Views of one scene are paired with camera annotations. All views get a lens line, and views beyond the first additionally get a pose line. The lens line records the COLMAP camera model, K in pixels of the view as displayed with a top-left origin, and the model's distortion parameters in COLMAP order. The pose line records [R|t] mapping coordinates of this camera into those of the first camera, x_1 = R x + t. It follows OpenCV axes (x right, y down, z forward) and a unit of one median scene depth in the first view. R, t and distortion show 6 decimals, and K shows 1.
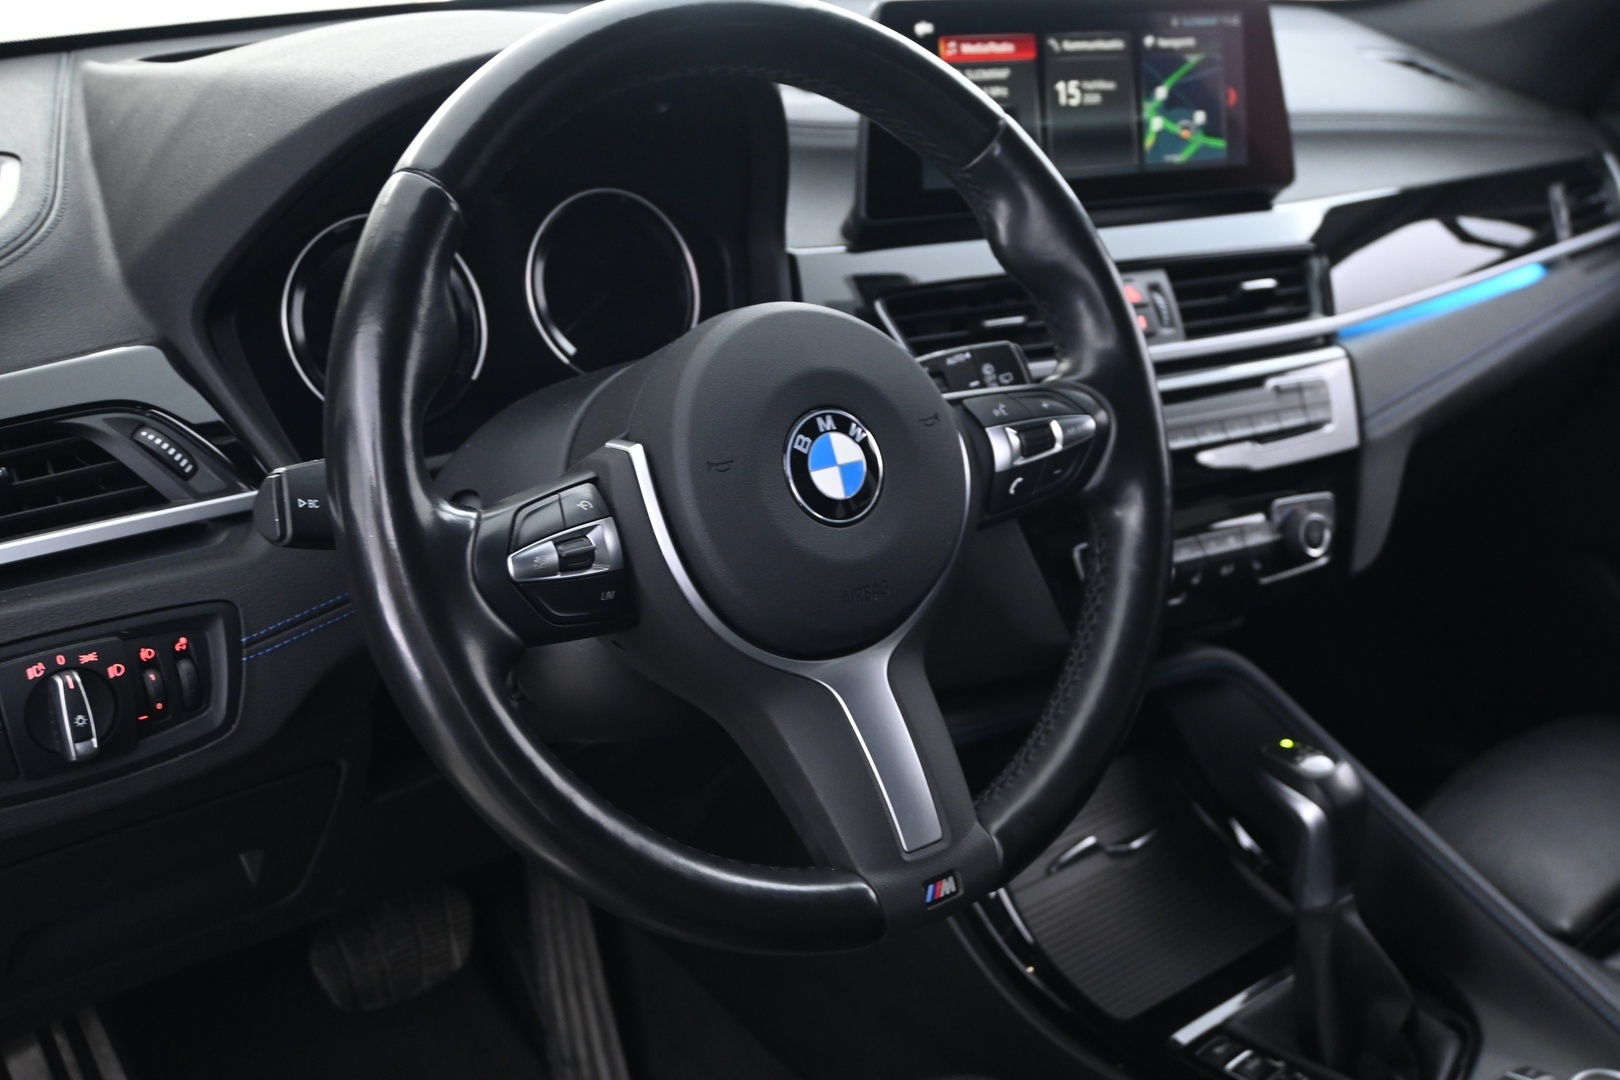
lens RADIAL K [[1718.2, 0, 811.7], [0, 1718.2, 537.0], [0, 0, 1]] dist [-0.012924, 0.000000]
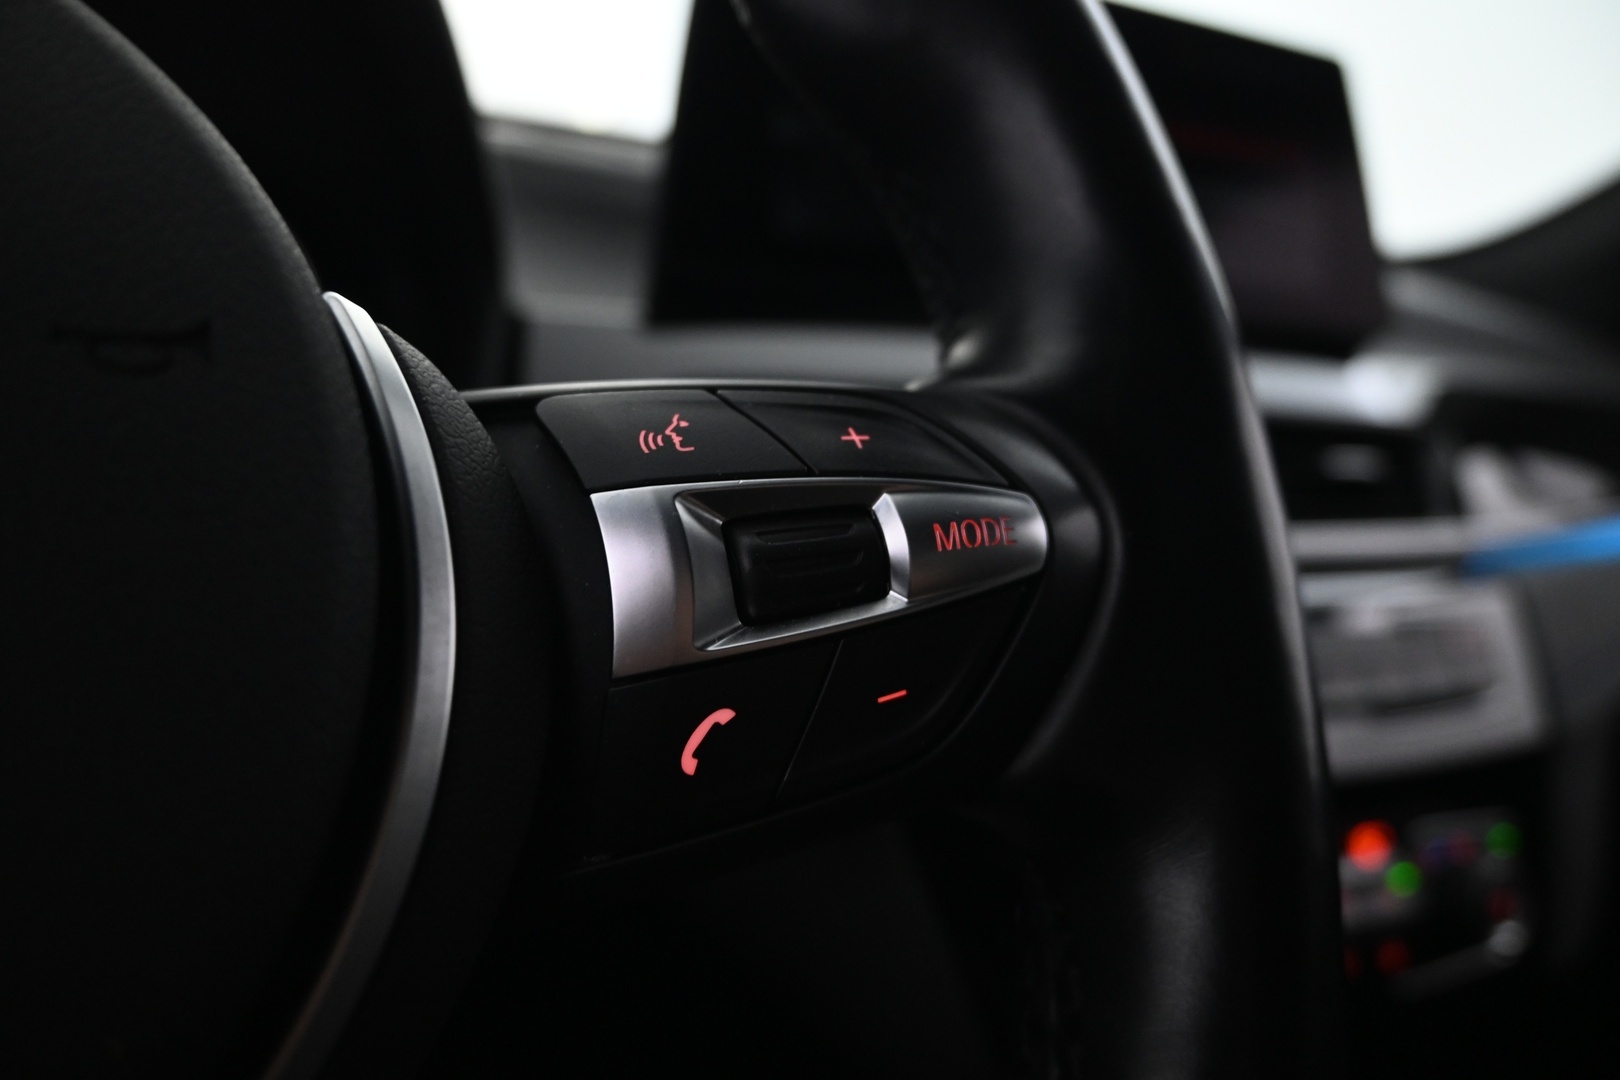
lens RADIAL K [[1210.4, 0, 807.2], [0, 1210.4, 538.6], [0, 0, 1]] dist [0.006292, 0.003158]
pose [[0.996298, 0.051779, -0.068631, 0.108692], [-0.065290, 0.975046, -0.212183, -0.017143], [0.055931, 0.215879, 0.974817, 0.630880]]
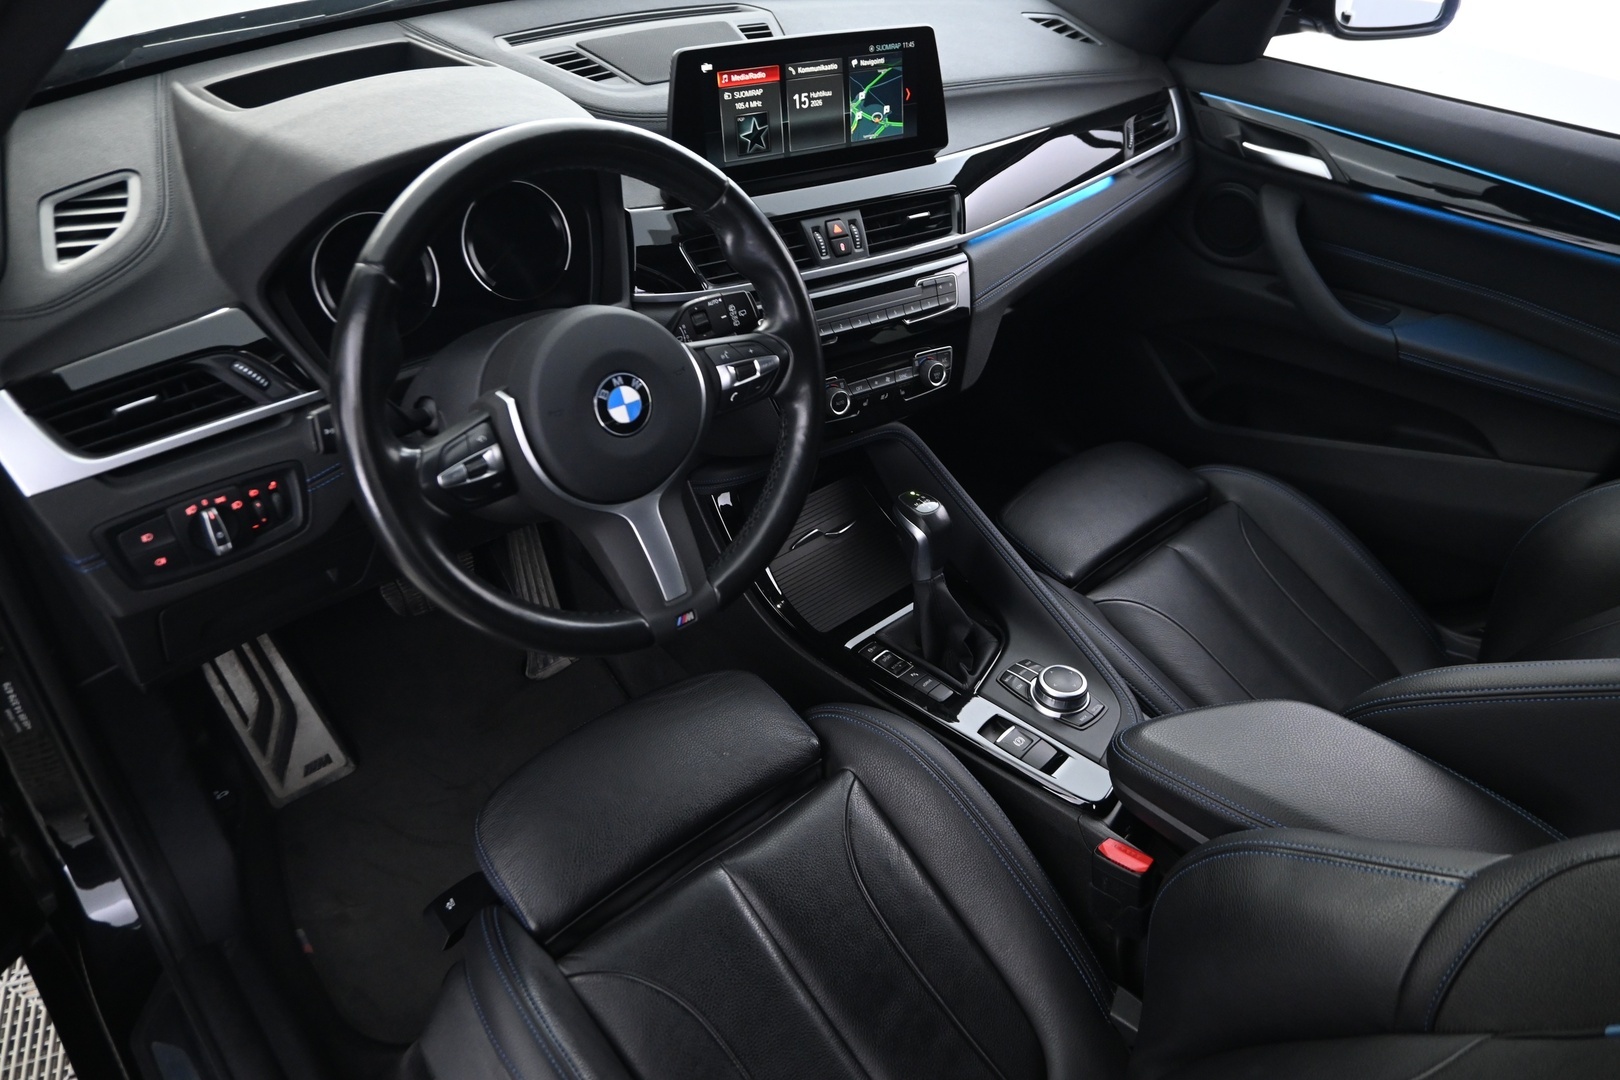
lens RADIAL K [[1108.4, 0, 808.5], [0, 1108.4, 544.9], [0, 0, 1]] dist [-0.010115, 0.003128]
pose [[0.997912, -0.001046, 0.064584, 0.092474], [-0.017866, 0.956388, 0.291553, -0.169695], [-0.062072, -0.292098, 0.954372, -0.130420]]
